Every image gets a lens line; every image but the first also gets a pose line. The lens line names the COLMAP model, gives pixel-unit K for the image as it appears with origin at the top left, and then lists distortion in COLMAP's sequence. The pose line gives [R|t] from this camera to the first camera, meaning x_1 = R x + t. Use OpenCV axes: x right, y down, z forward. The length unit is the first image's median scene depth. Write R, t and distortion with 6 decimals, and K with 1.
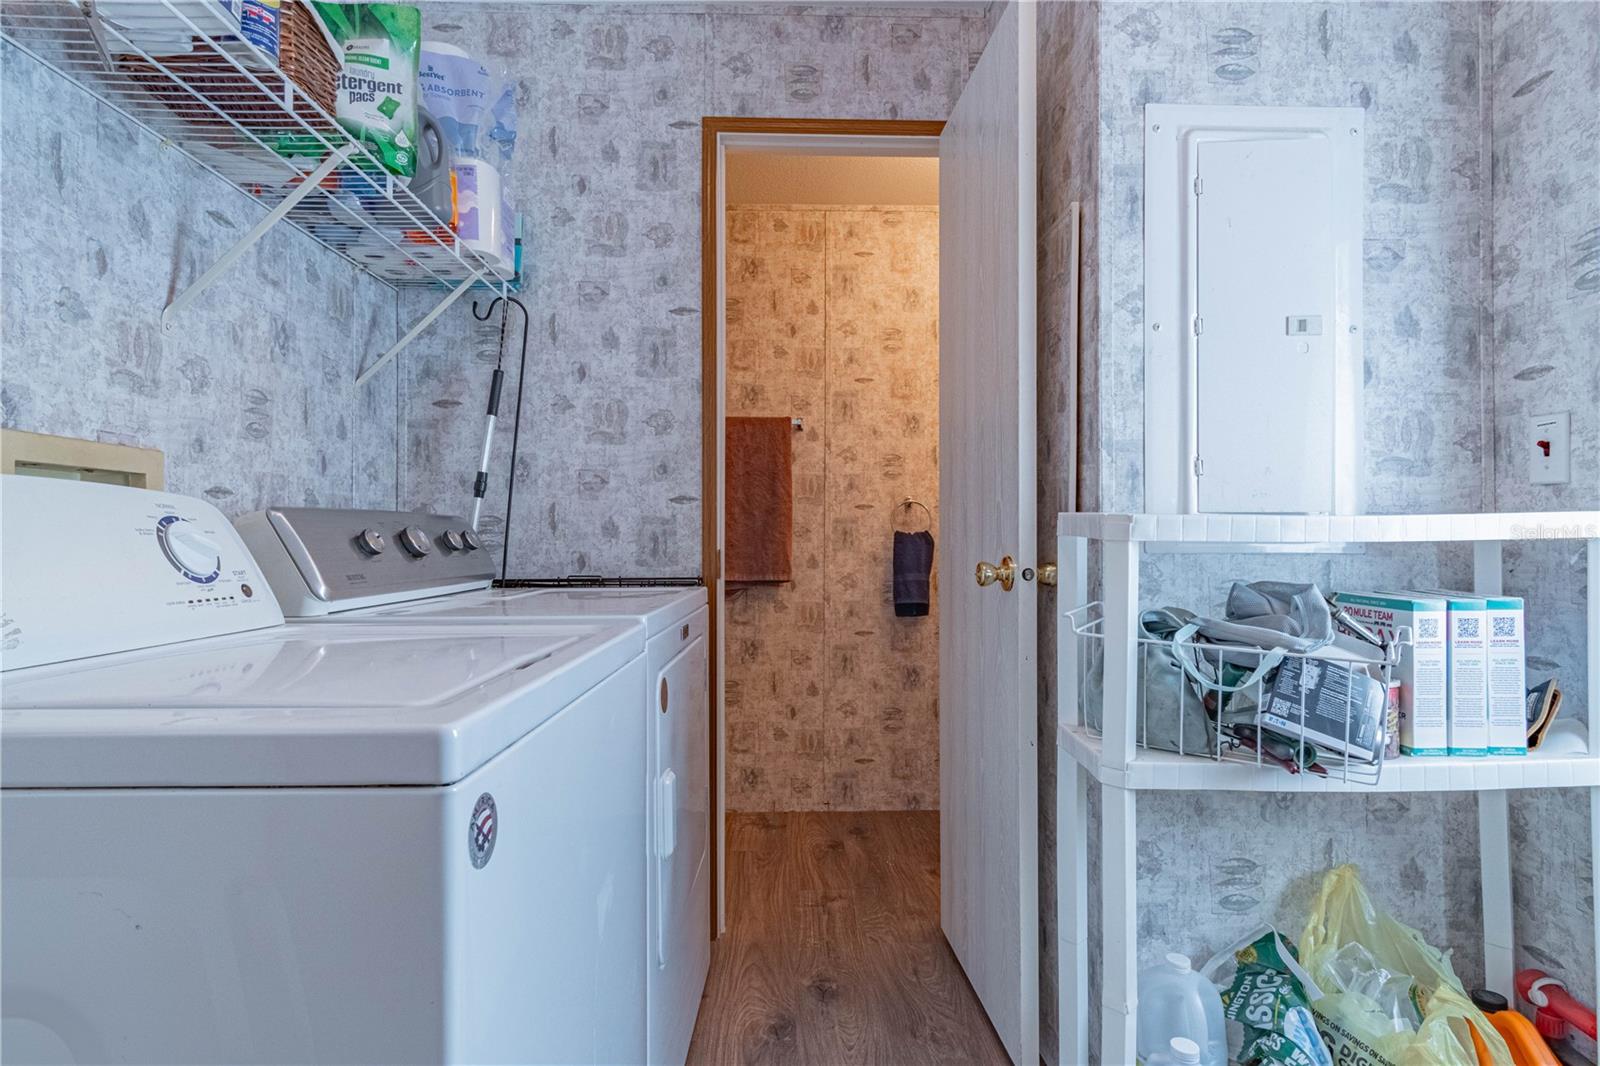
lens RADIAL K [[847.8, 0, 804.6], [0, 847.8, 538.4], [0, 0, 1]] dist [0.004194, 0.003187]
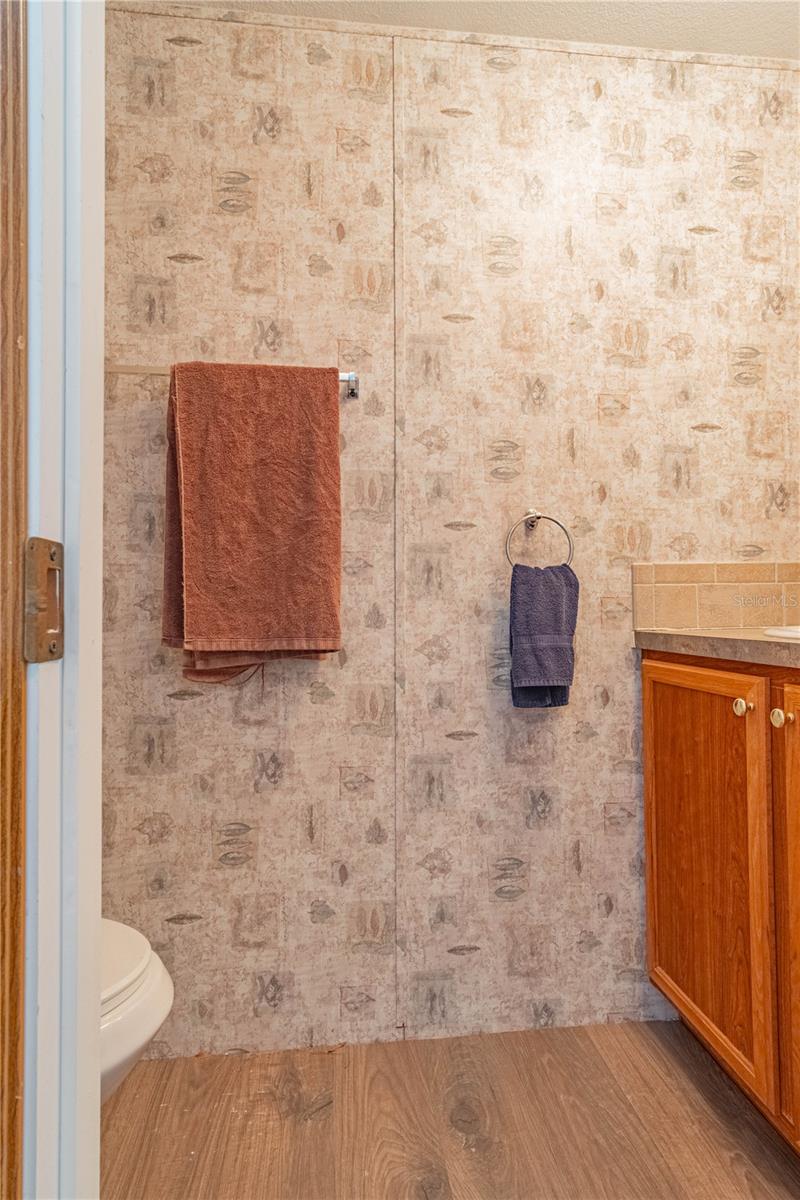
lens RADIAL K [[635.9, 0, 394.7], [0, 635.9, 602.3], [0, 0, 1]] dist [0.004194, 0.003187]
pose [[0.996107, -0.004294, 0.088046, -0.016292], [0.005486, 0.999897, -0.013298, 0.023224], [-0.087980, 0.013729, 0.996028, 0.553507]]
